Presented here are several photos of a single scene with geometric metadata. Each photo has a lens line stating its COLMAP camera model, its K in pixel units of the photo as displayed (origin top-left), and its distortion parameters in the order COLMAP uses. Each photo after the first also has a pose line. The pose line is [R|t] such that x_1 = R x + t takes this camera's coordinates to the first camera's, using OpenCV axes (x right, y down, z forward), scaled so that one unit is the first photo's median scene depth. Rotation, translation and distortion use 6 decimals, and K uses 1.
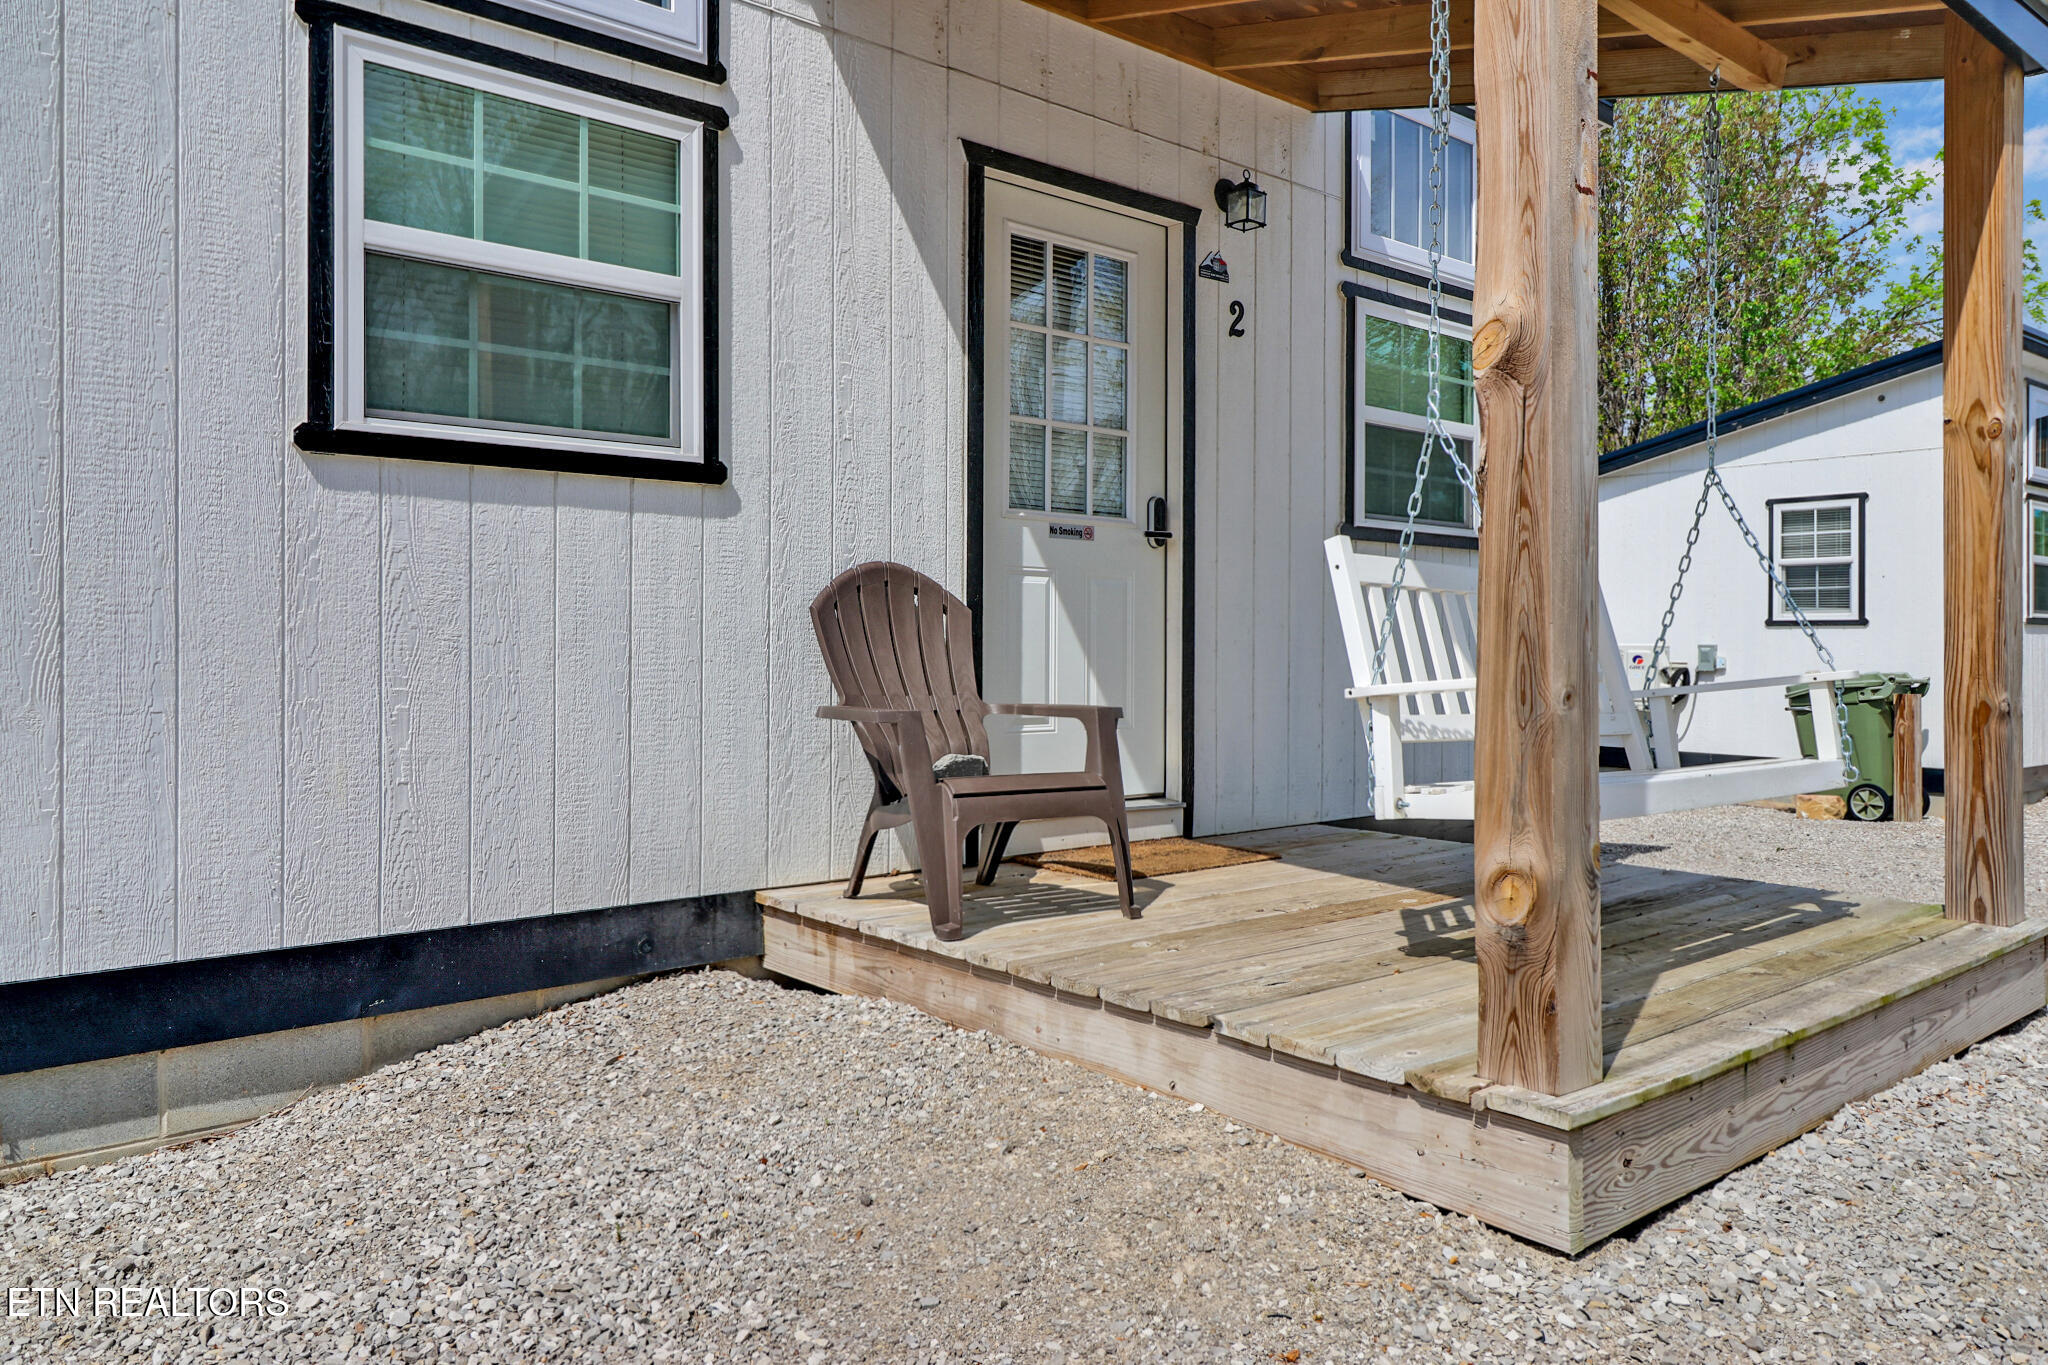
lens RADIAL K [[1451.8, 0, 1049.8], [0, 1451.8, 650.6], [0, 0, 1]] dist [0.021769, -0.010489]
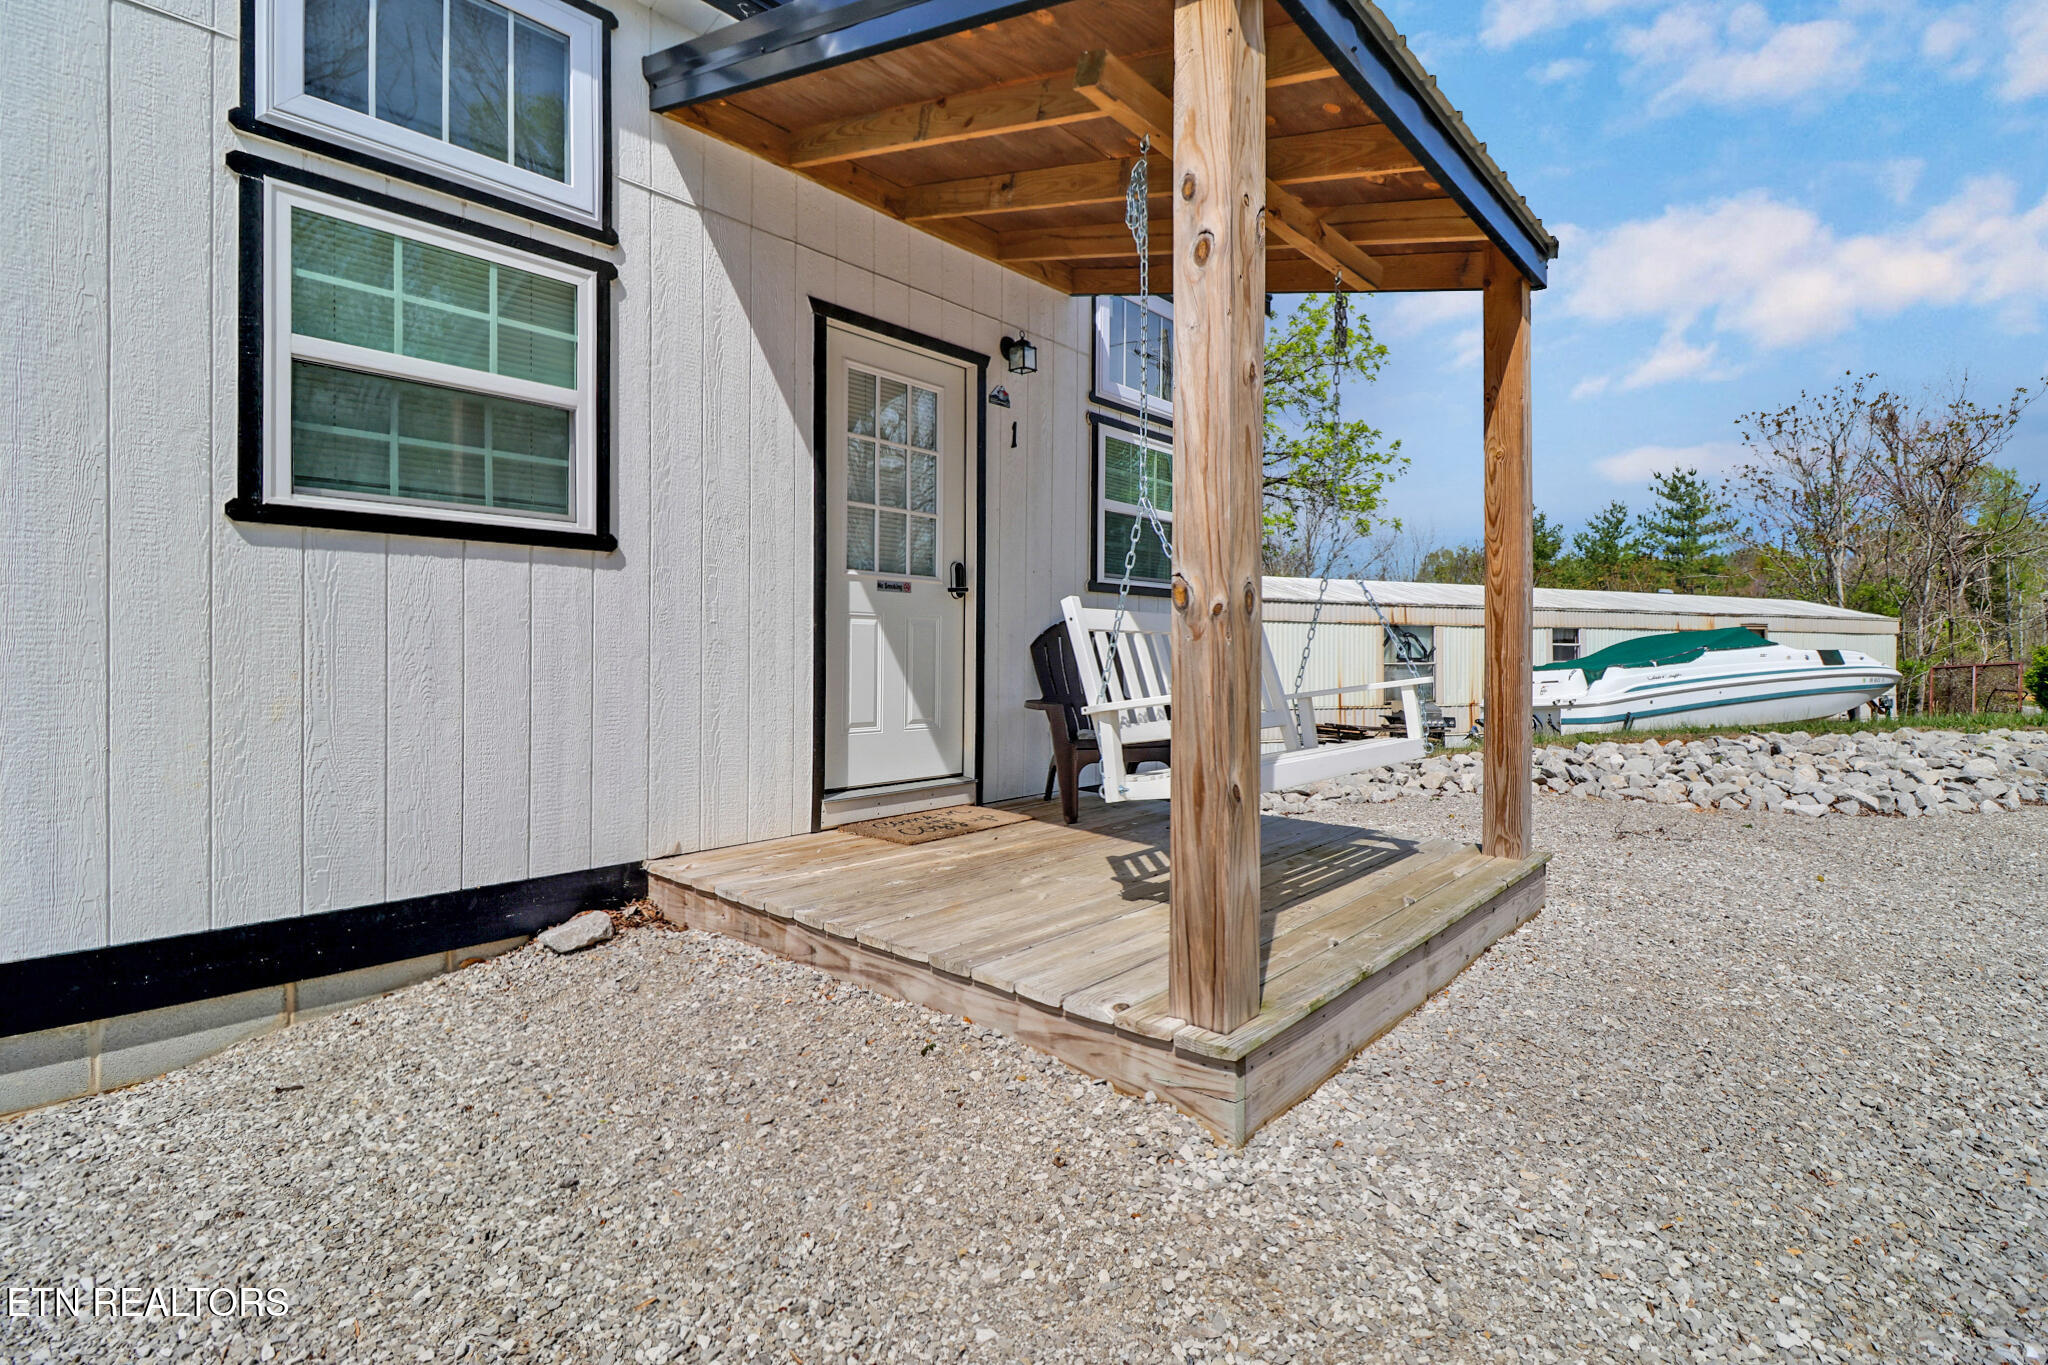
lens RADIAL K [[951.7, 0, 1034.8], [0, 951.7, 656.5], [0, 0, 1]] dist [0.001533, -0.008511]
pose [[0.992784, -0.000506, 0.119913, 0.046655], [0.000490, 1.000000, 0.000162, -0.018423], [-0.119913, -0.000102, 0.992784, 0.104406]]
